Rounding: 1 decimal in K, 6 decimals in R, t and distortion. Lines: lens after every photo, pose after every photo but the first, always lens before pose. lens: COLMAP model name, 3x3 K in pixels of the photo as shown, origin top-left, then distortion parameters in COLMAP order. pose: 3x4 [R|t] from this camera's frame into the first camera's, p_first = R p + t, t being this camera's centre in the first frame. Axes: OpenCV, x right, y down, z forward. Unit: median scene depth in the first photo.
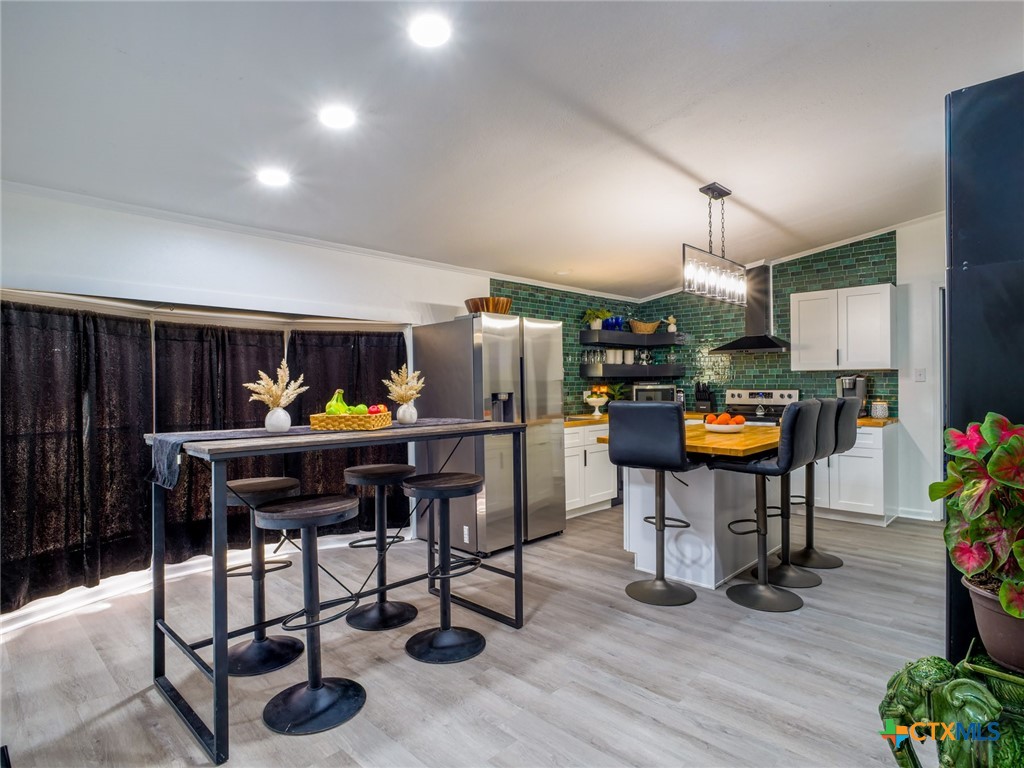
lens RADIAL K [[558.9, 0, 512.0], [0, 558.9, 384.0], [0, 0, 1]] dist [-0.015856, 0.001920]
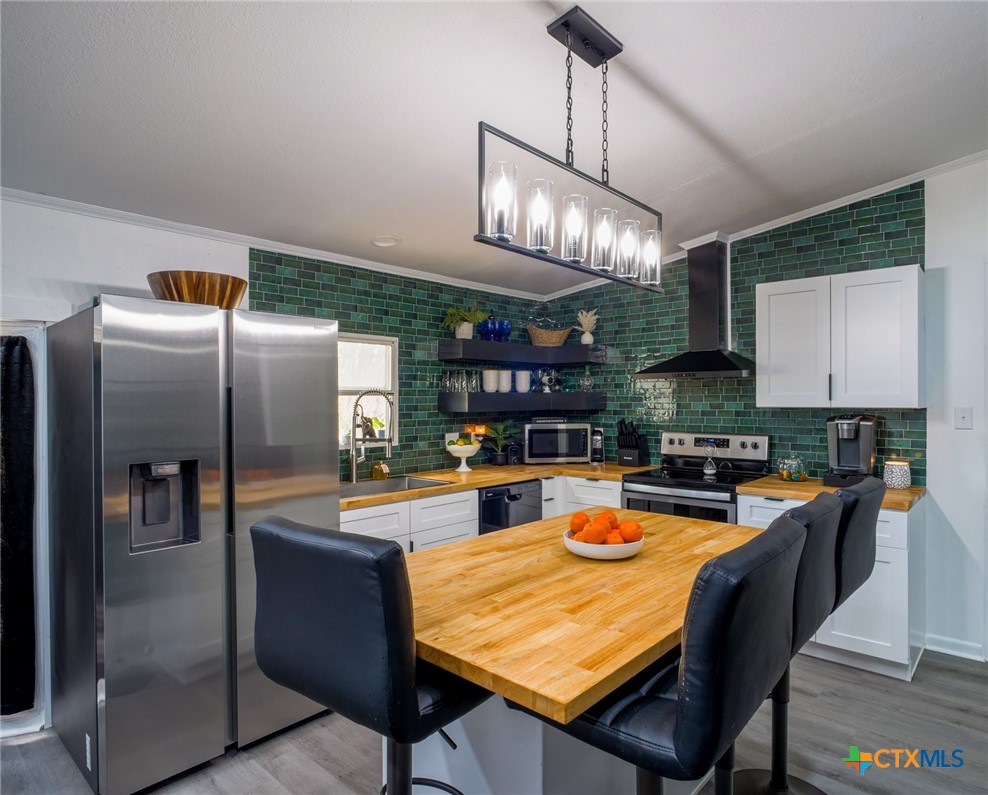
lens RADIAL K [[587.2, 0, 512.6], [0, 587.2, 399.5], [0, 0, 1]] dist [-0.010780, 0.000479]
pose [[0.998802, 0.006287, 0.048526, 0.192278], [-0.006191, 0.999979, -0.002134, -0.028615], [-0.048539, 0.001831, 0.998820, 0.348917]]
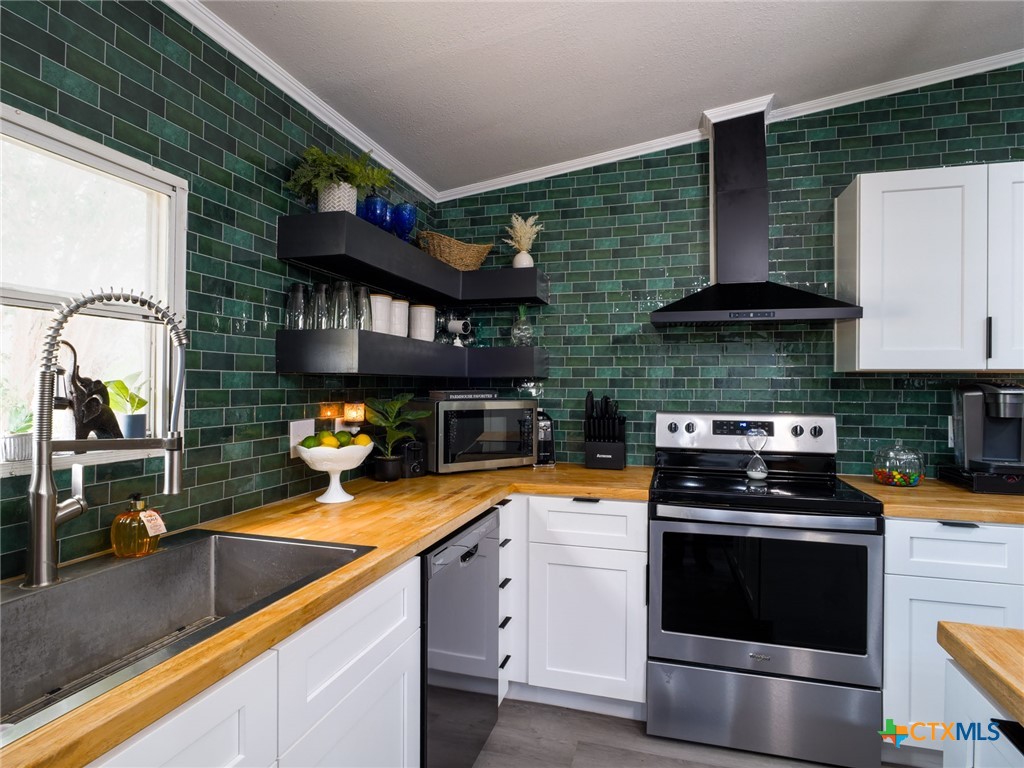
lens RADIAL K [[558.9, 0, 512.0], [0, 558.9, 384.0], [0, 0, 1]] dist [-0.015856, 0.001920]
pose [[0.883355, 0.016647, 0.468409, 0.103169], [-0.014197, 0.999861, -0.008761, -0.006966], [-0.468490, 0.001089, 0.883468, 0.754093]]
